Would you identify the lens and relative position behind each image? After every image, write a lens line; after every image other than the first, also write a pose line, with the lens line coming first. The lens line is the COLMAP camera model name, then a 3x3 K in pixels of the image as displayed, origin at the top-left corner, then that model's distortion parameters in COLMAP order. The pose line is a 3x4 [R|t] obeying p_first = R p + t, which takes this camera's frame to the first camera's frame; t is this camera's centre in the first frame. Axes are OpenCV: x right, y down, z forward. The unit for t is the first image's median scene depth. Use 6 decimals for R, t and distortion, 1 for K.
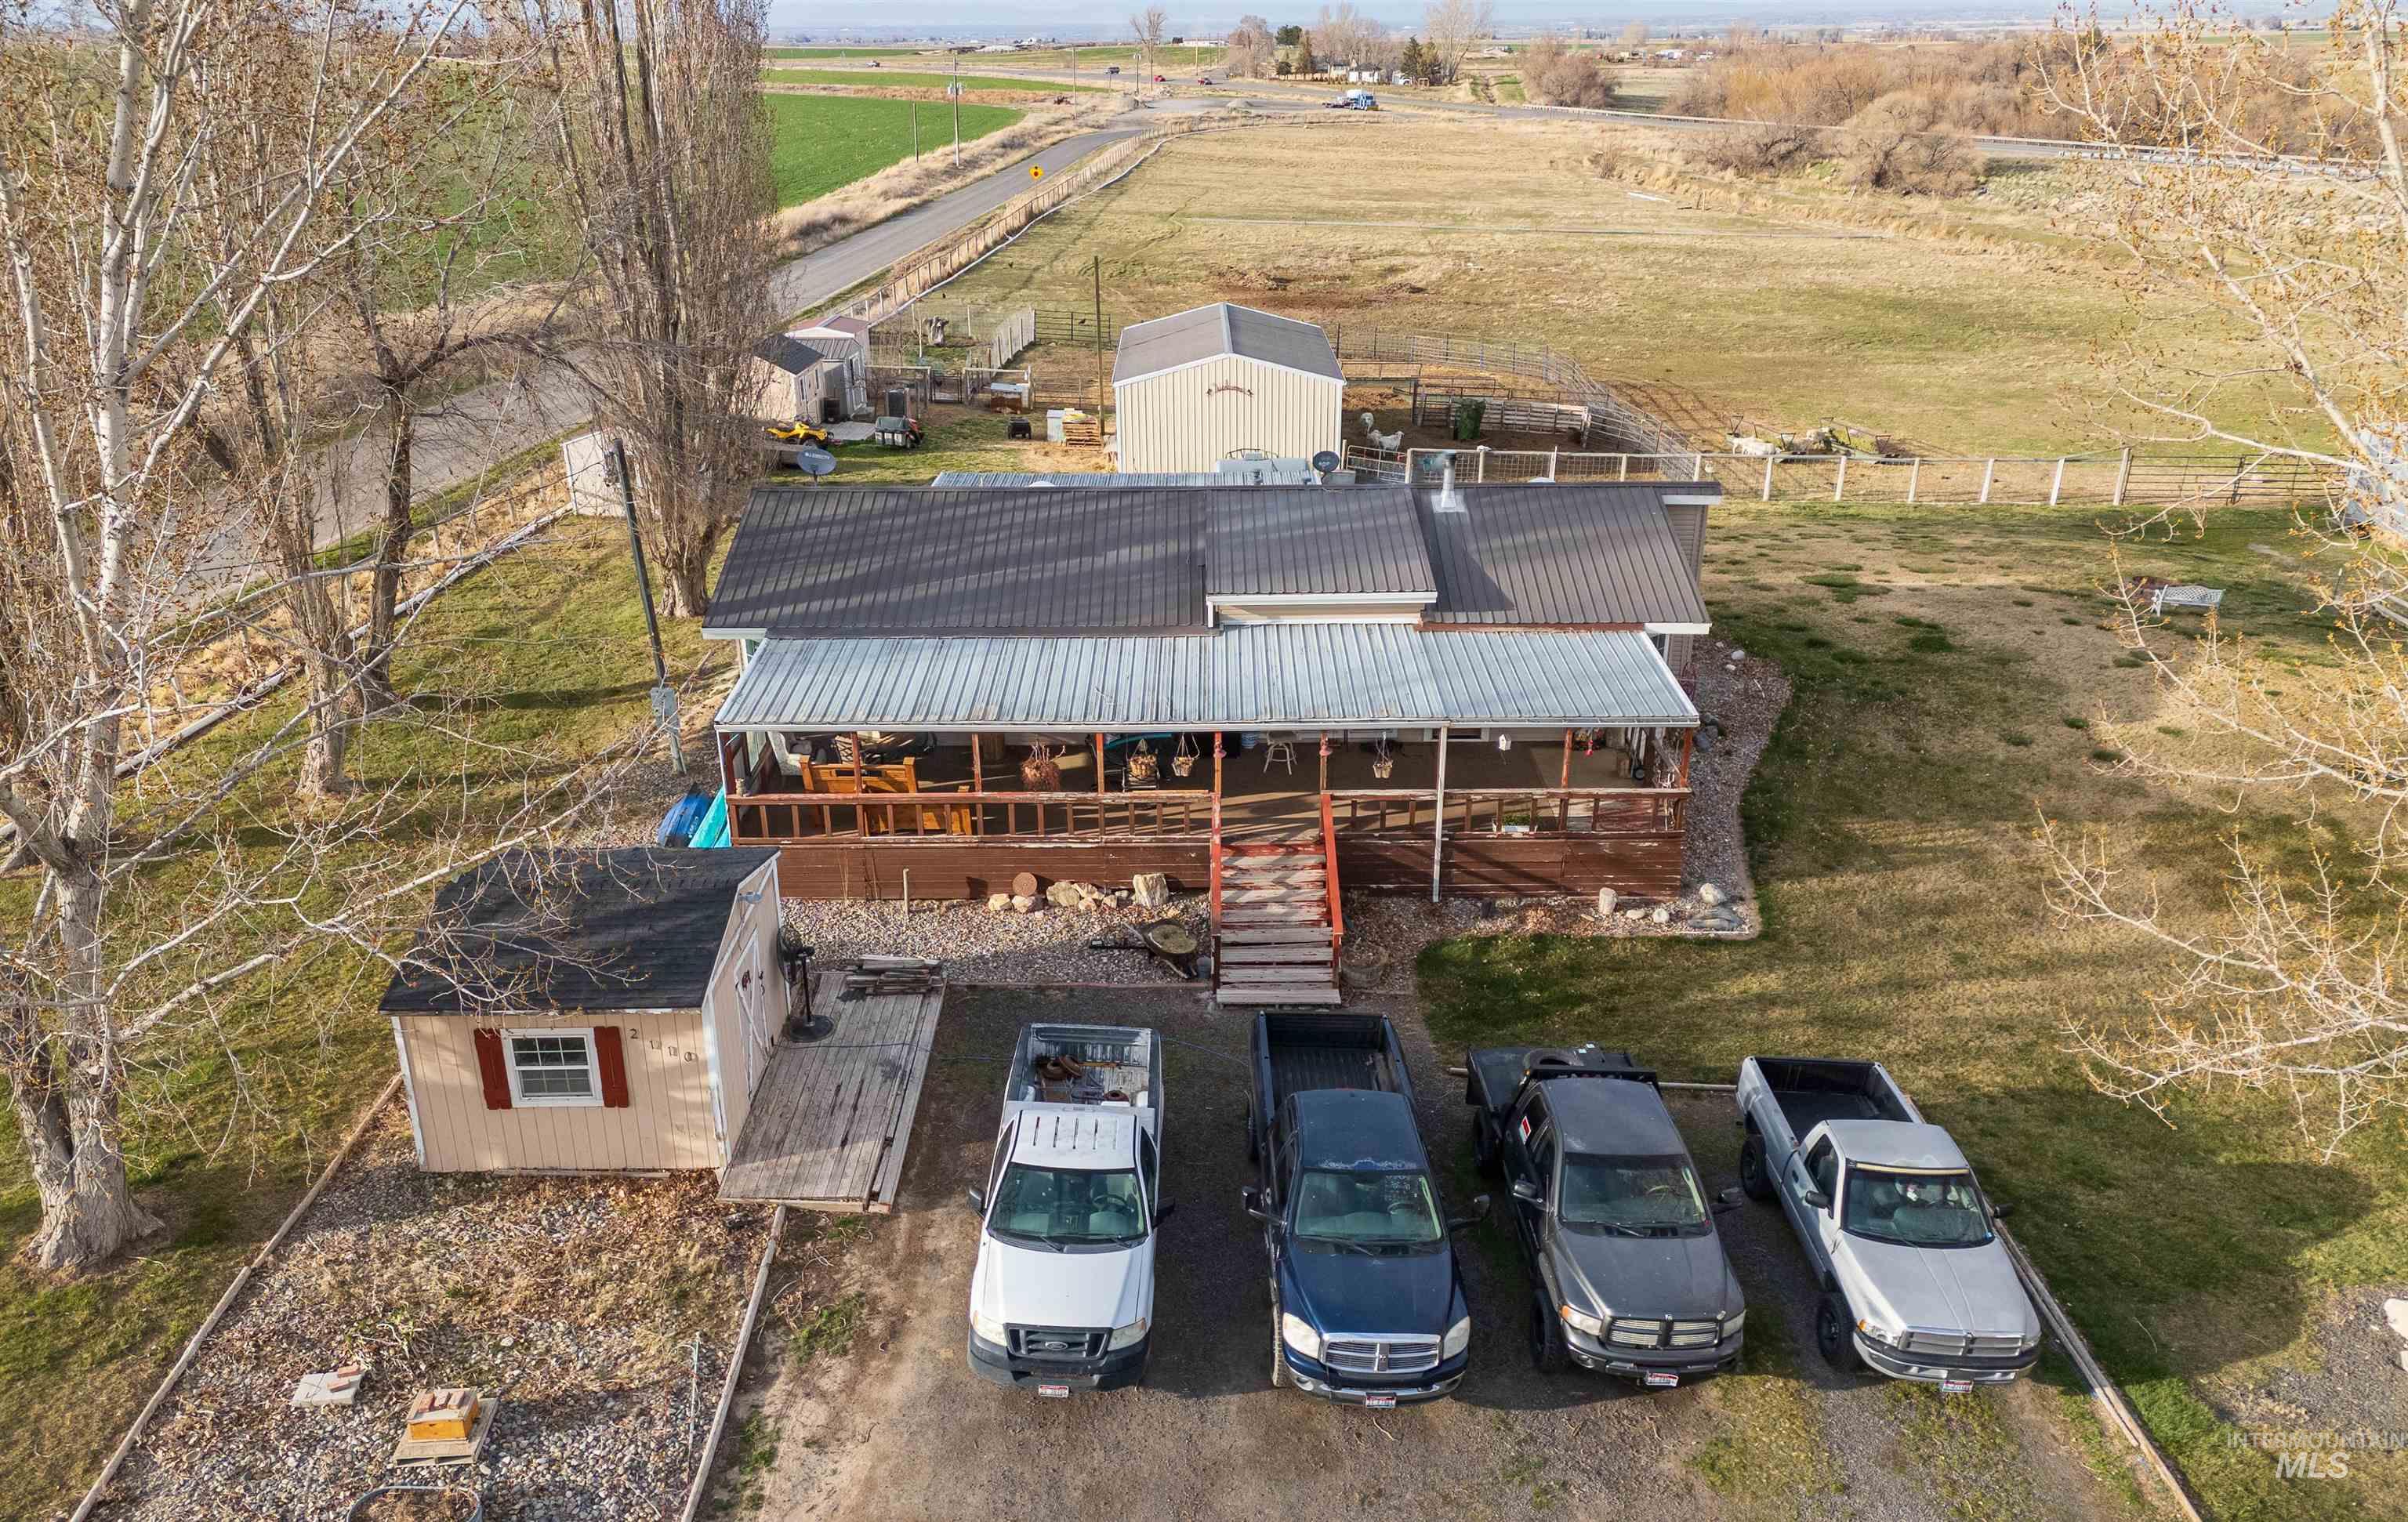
lens RADIAL K [[1683.7, 0, 1251.5], [0, 1683.7, 764.5], [0, 0, 1]] dist [0.101054, -0.000308]
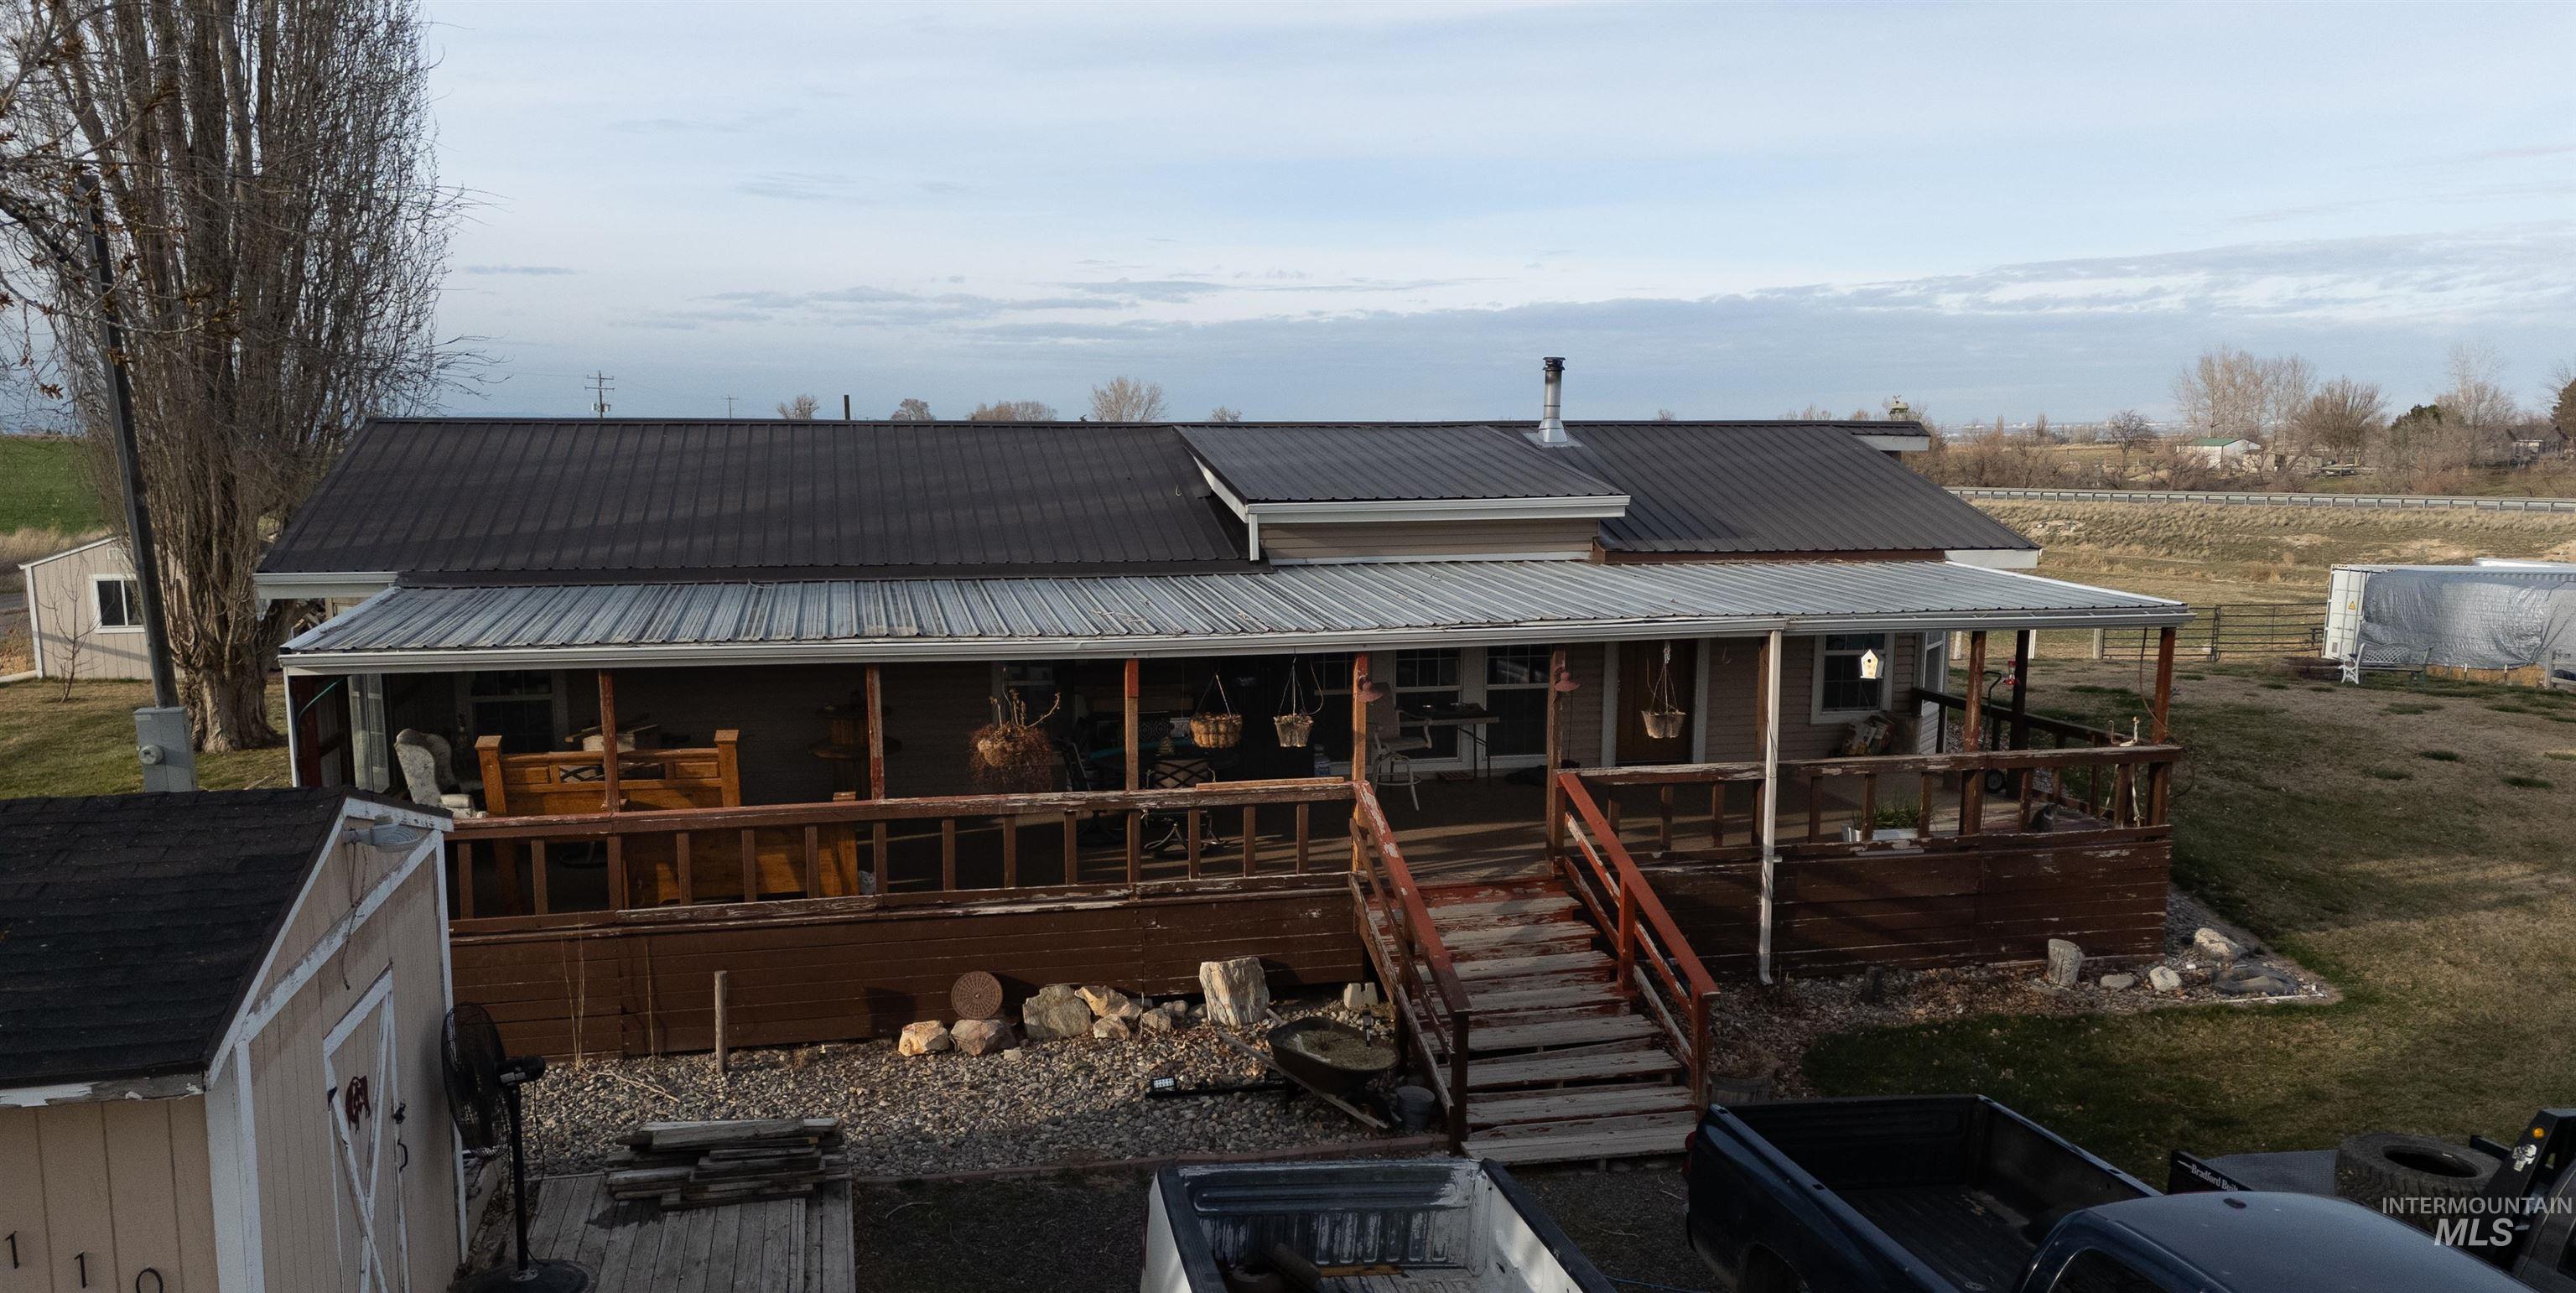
lens RADIAL K [[1805.3, 0, 1287.6], [0, 1805.3, 739.8], [0, 0, 1]] dist [0.048805, -0.003055]
pose [[0.977975, -0.037769, 0.205276, -0.152587], [0.086836, 0.967961, -0.235608, 0.130811], [-0.189800, 0.248244, 0.949921, 0.486832]]
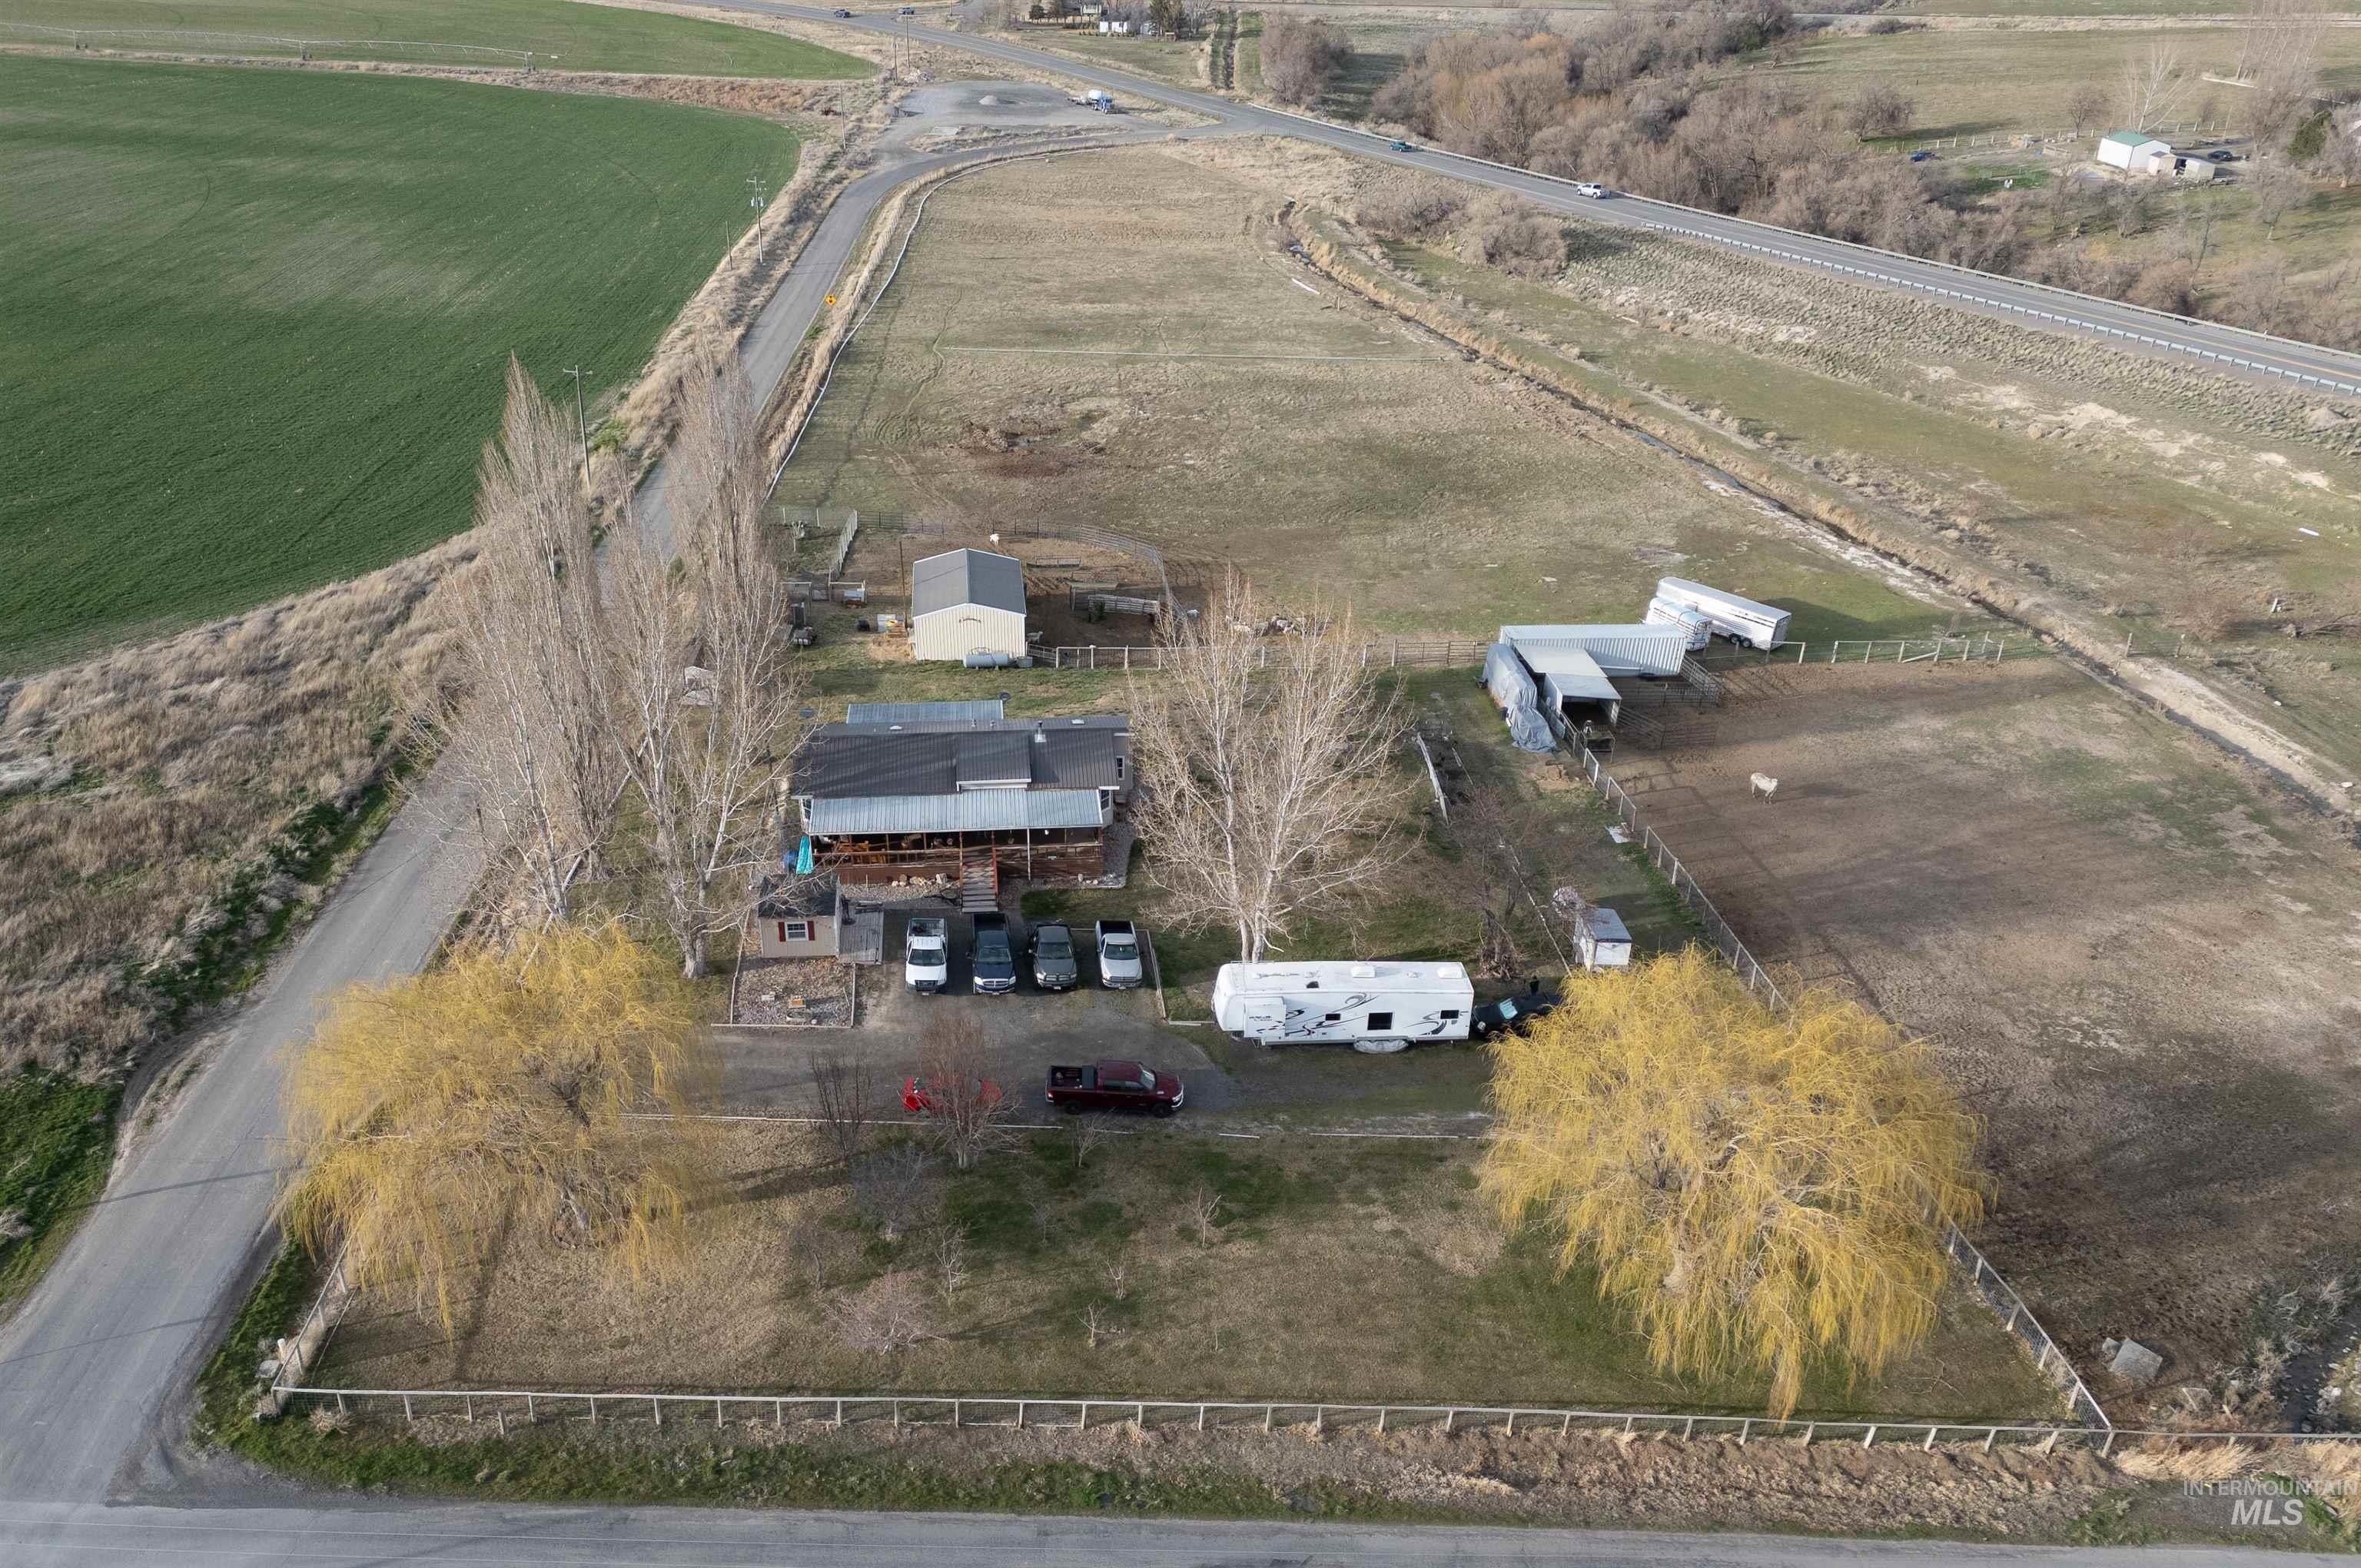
lens RADIAL K [[1786.8, 0, 1166.2], [0, 1786.8, 892.2], [0, 0, 1]] dist [0.071986, -0.057558]
pose [[0.997339, -0.030634, 0.066149, 0.146279], [0.021992, 0.991578, 0.127630, -0.337711], [-0.069502, -0.125836, 0.989613, -2.506448]]
